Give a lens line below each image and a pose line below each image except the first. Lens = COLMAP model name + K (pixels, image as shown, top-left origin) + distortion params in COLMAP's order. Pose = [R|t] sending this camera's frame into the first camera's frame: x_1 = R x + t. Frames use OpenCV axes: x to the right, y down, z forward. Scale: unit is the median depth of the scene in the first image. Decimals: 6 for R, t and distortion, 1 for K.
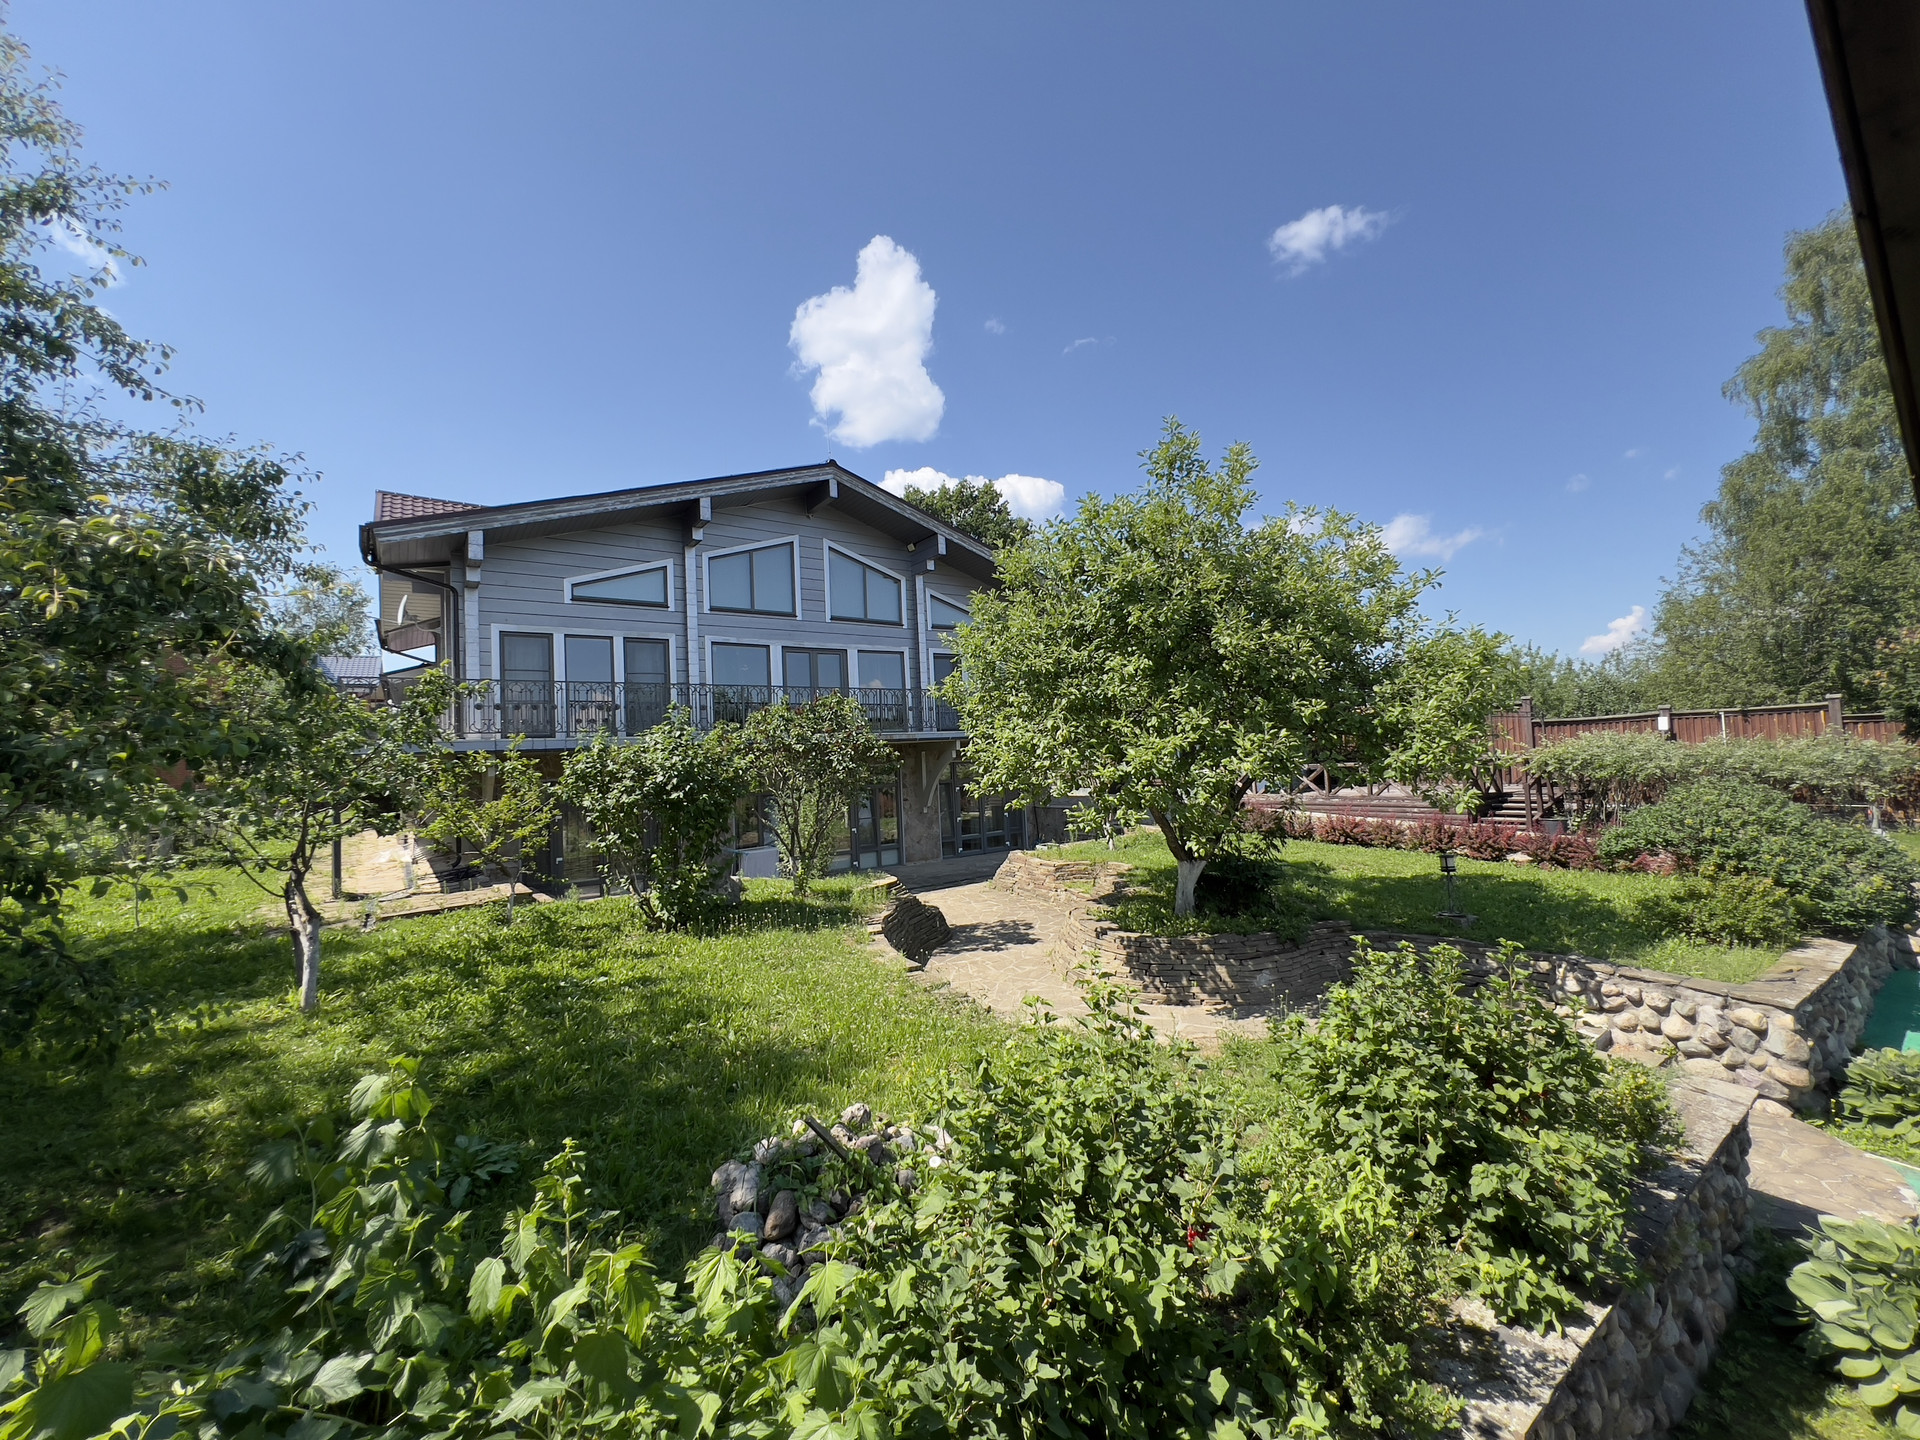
lens RADIAL K [[775.3, 0, 960.0], [0, 775.3, 720.0], [0, 0, 1]] dist [0.033731, 0.000039]
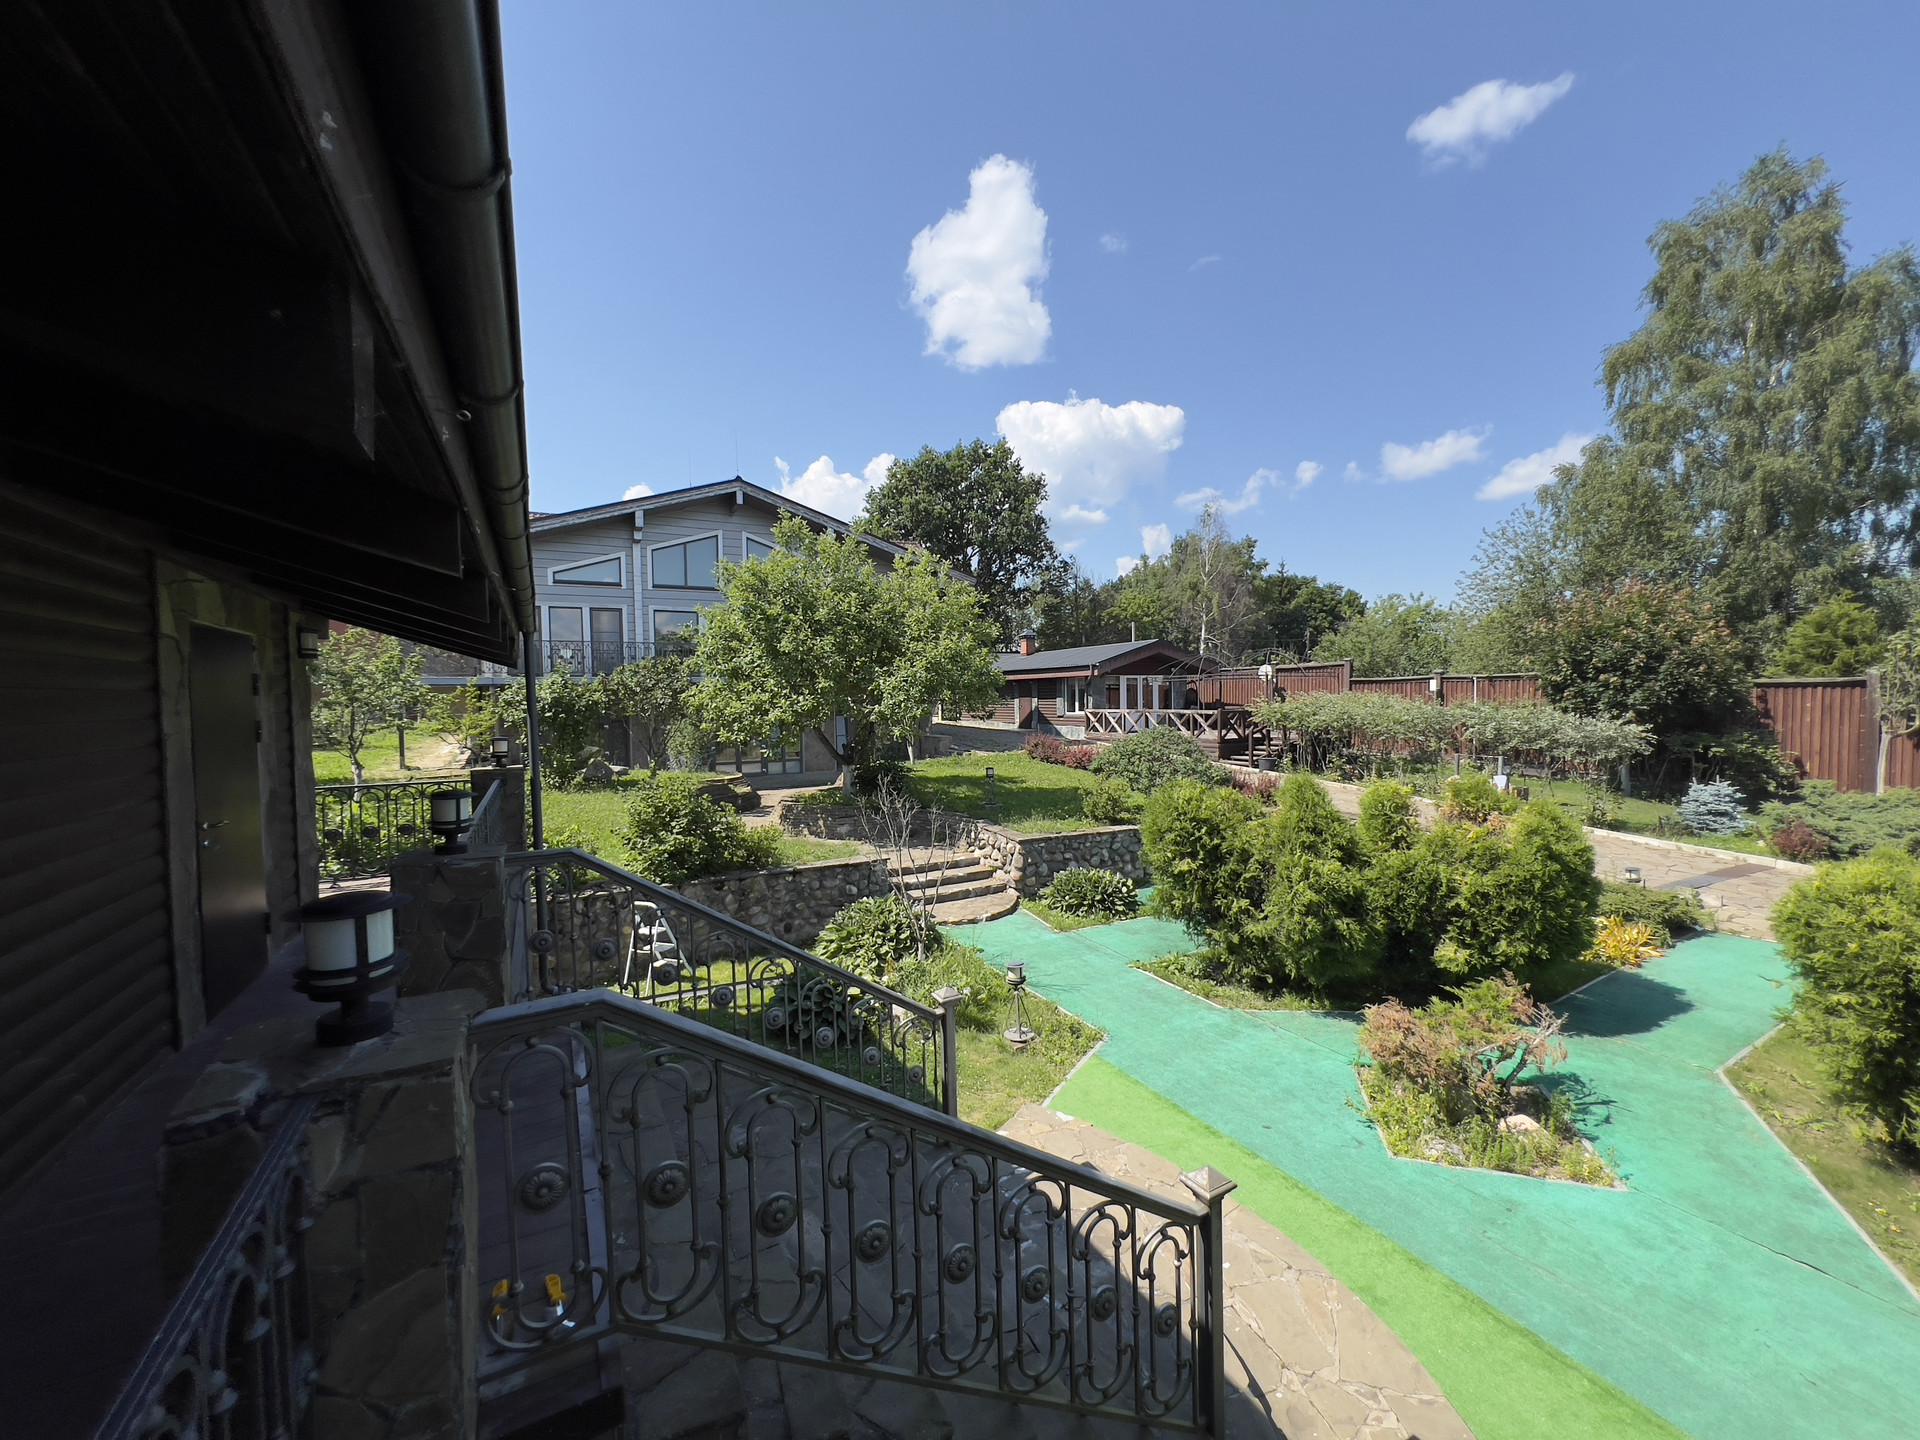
lens RADIAL K [[776.6, 0, 960.0], [0, 776.6, 720.0], [0, 0, 1]] dist [0.021306, -0.000009]
pose [[0.987162, 0.038139, -0.155101, 0.332170], [-0.024392, 0.995680, 0.089592, -0.028658], [0.157848, -0.084659, 0.983828, -0.240669]]
